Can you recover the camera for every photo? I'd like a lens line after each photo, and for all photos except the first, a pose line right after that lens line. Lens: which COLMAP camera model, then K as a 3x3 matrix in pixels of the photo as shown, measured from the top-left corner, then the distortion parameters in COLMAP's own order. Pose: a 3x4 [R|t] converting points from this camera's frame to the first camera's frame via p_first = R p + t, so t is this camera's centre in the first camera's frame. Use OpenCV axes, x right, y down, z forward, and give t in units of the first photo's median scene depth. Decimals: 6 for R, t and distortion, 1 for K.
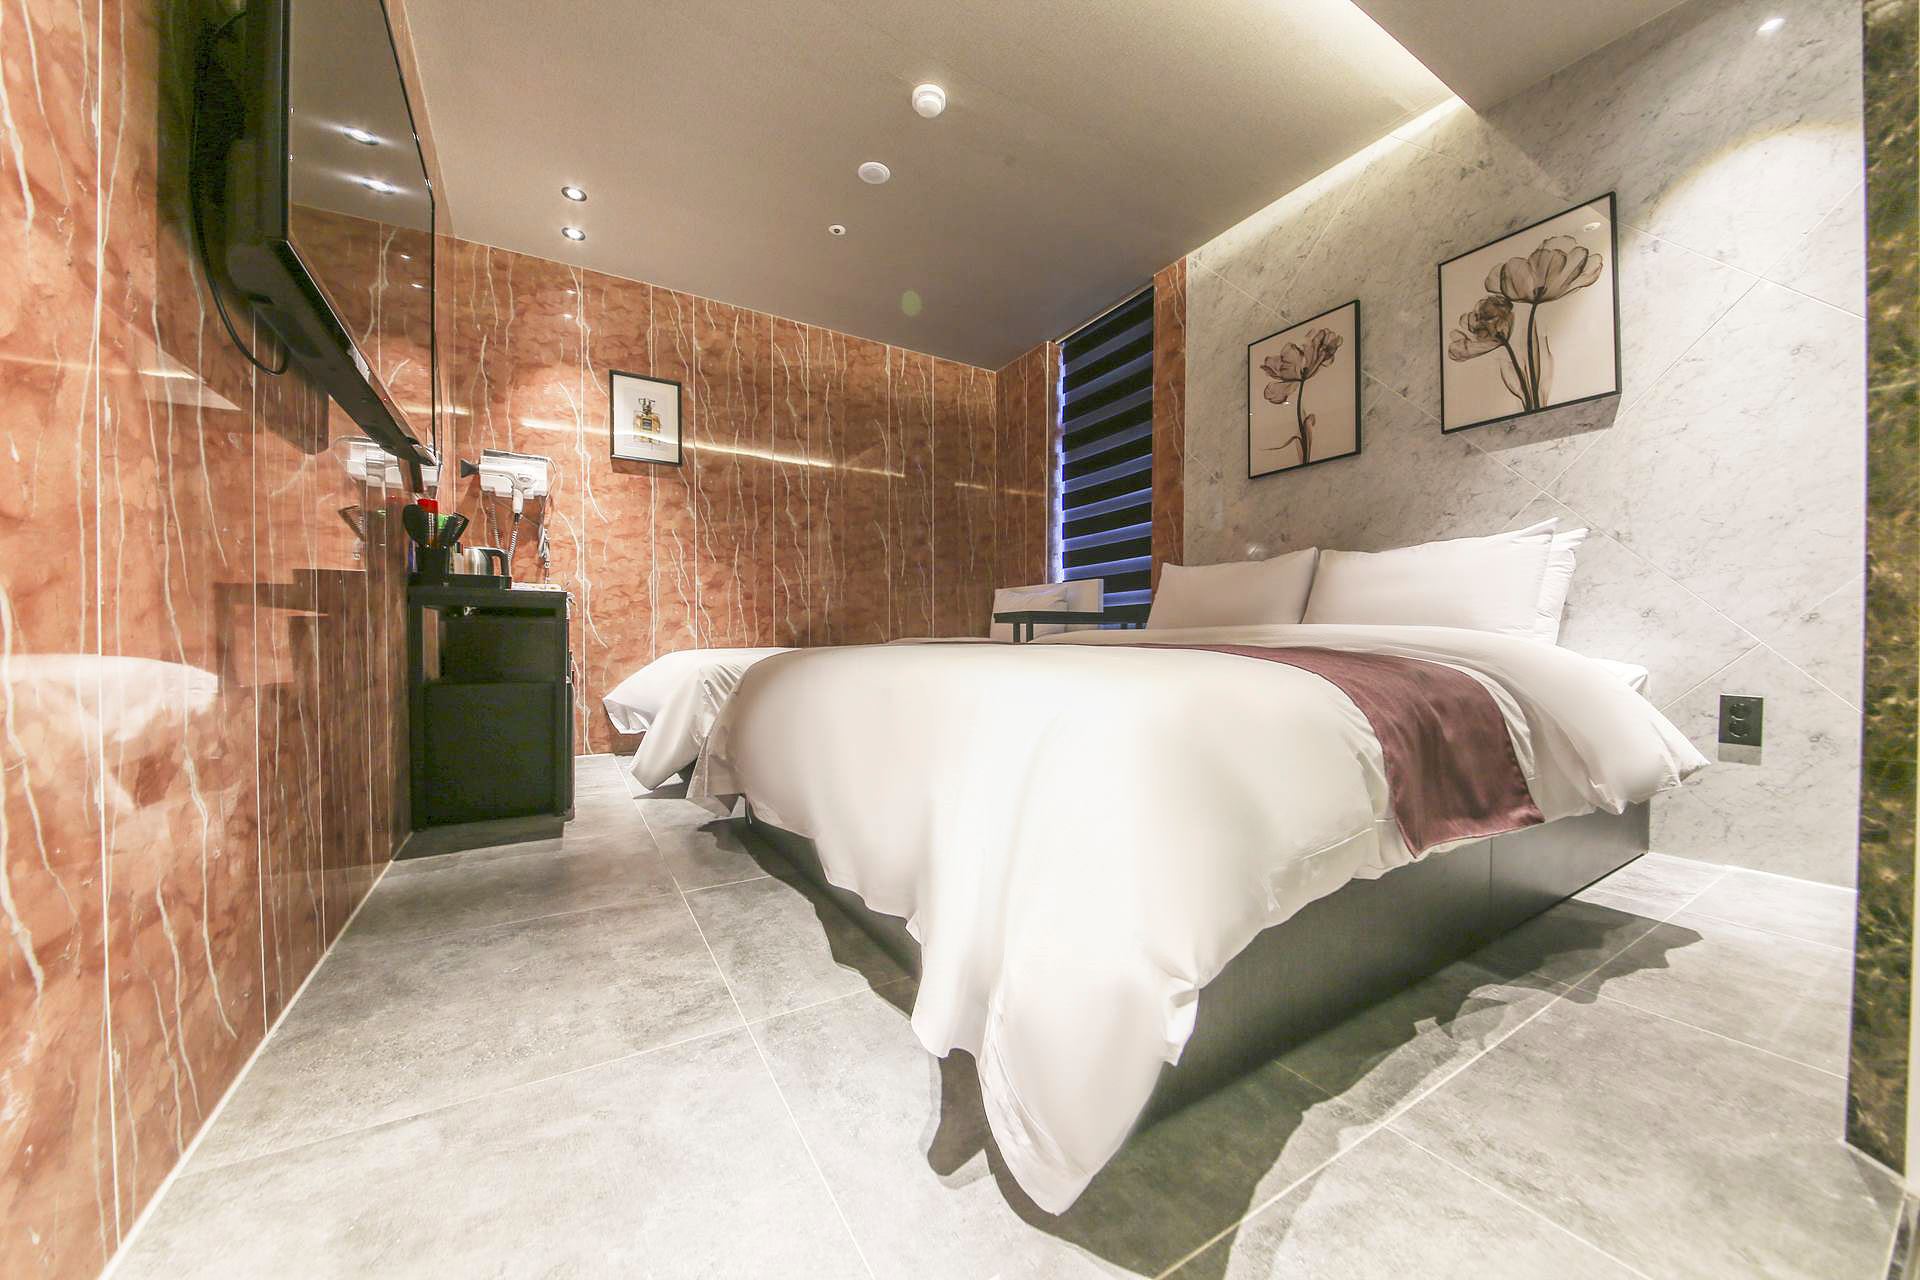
lens RADIAL K [[677.7, 0, 960.0], [0, 677.7, 640.0], [0, 0, 1]] dist [0.015128, -0.016895]
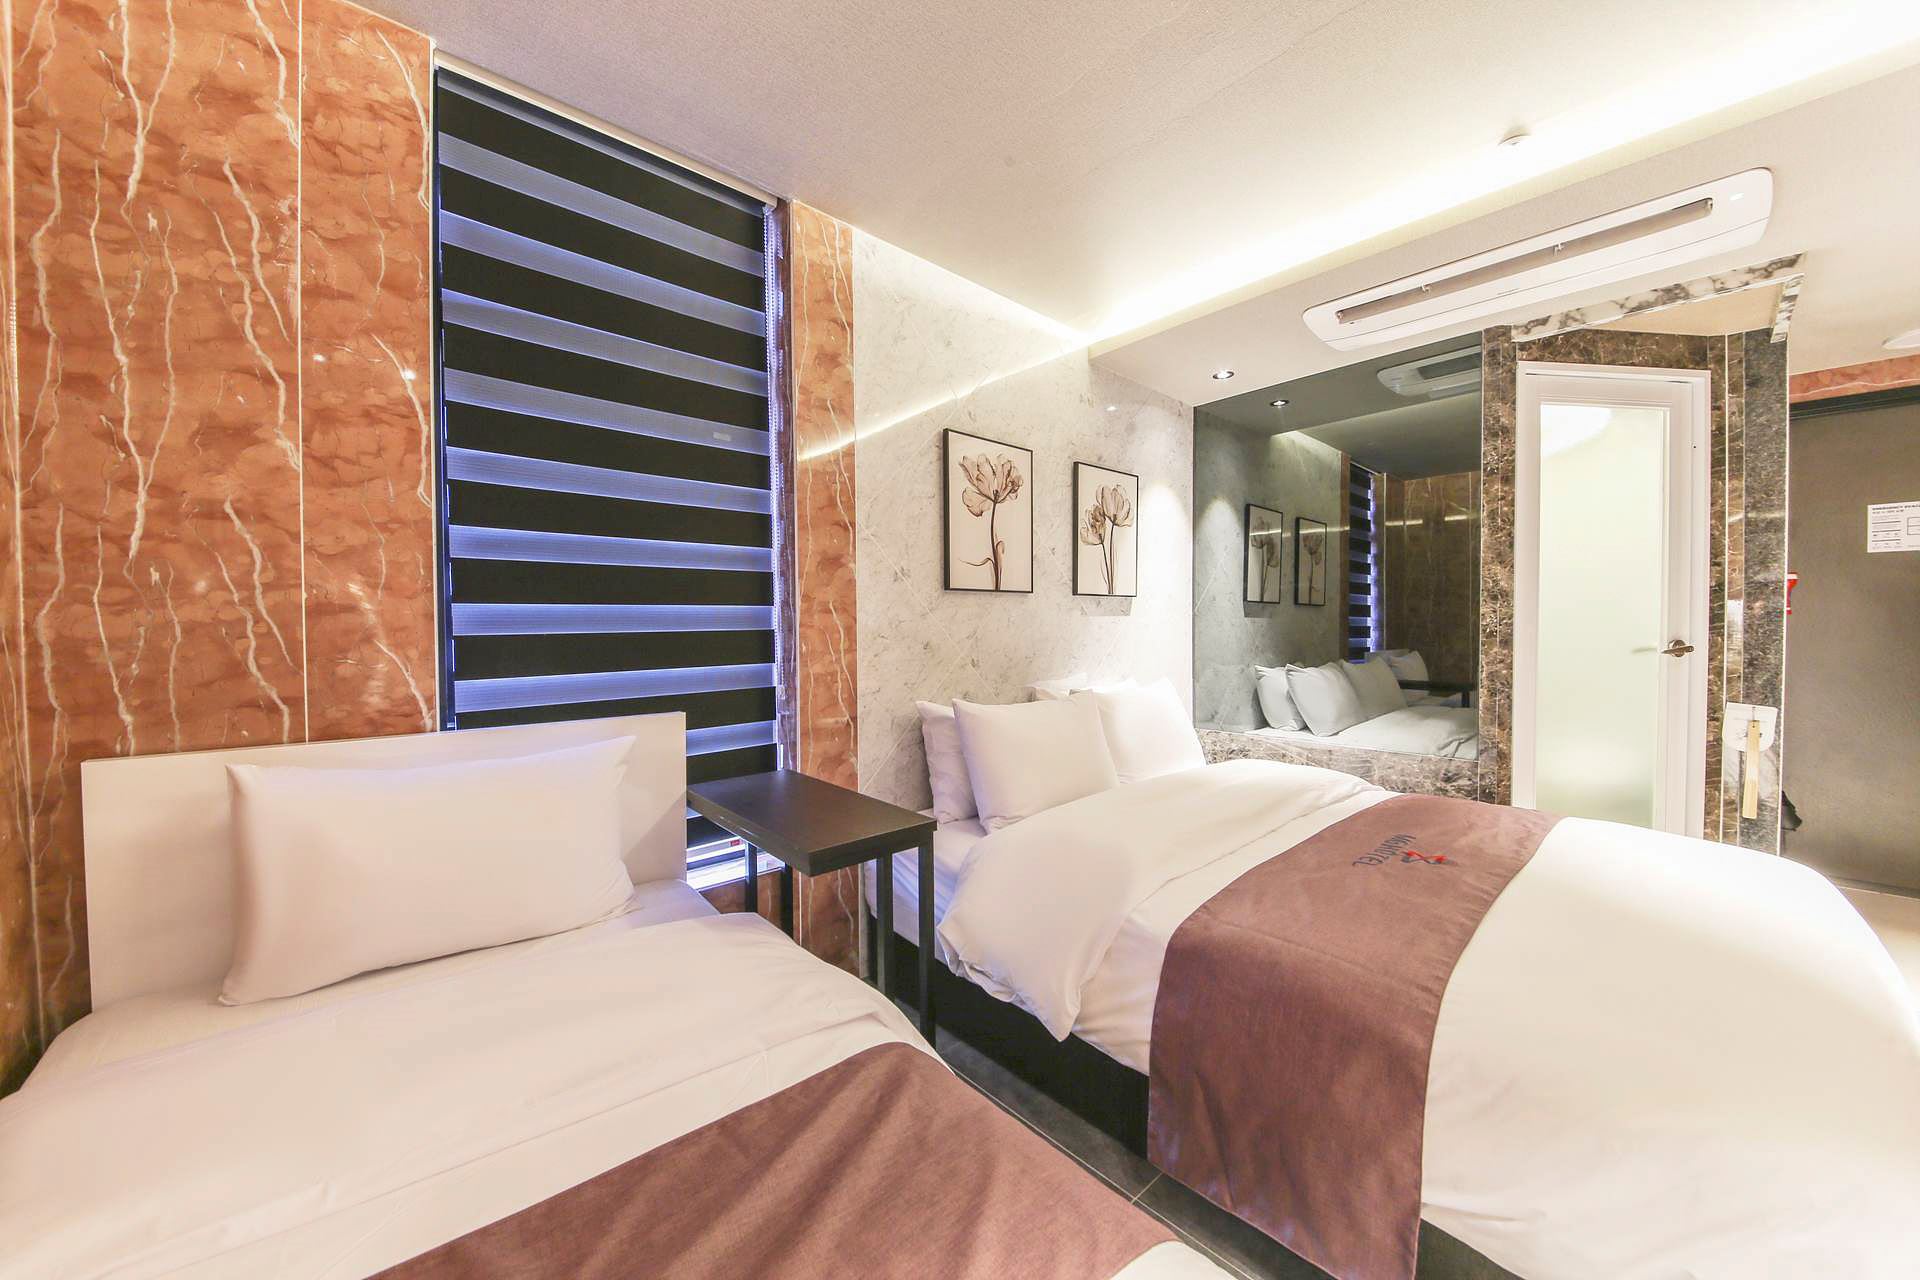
lens RADIAL K [[686.2, 0, 967.6], [0, 686.2, 643.3], [0, 0, 1]] dist [-0.005811, -0.000336]
pose [[-0.204892, -0.038125, 0.978042, -0.412974], [-0.007383, 0.999273, 0.037406, -0.205990], [-0.978757, 0.000444, -0.205025, 1.161819]]
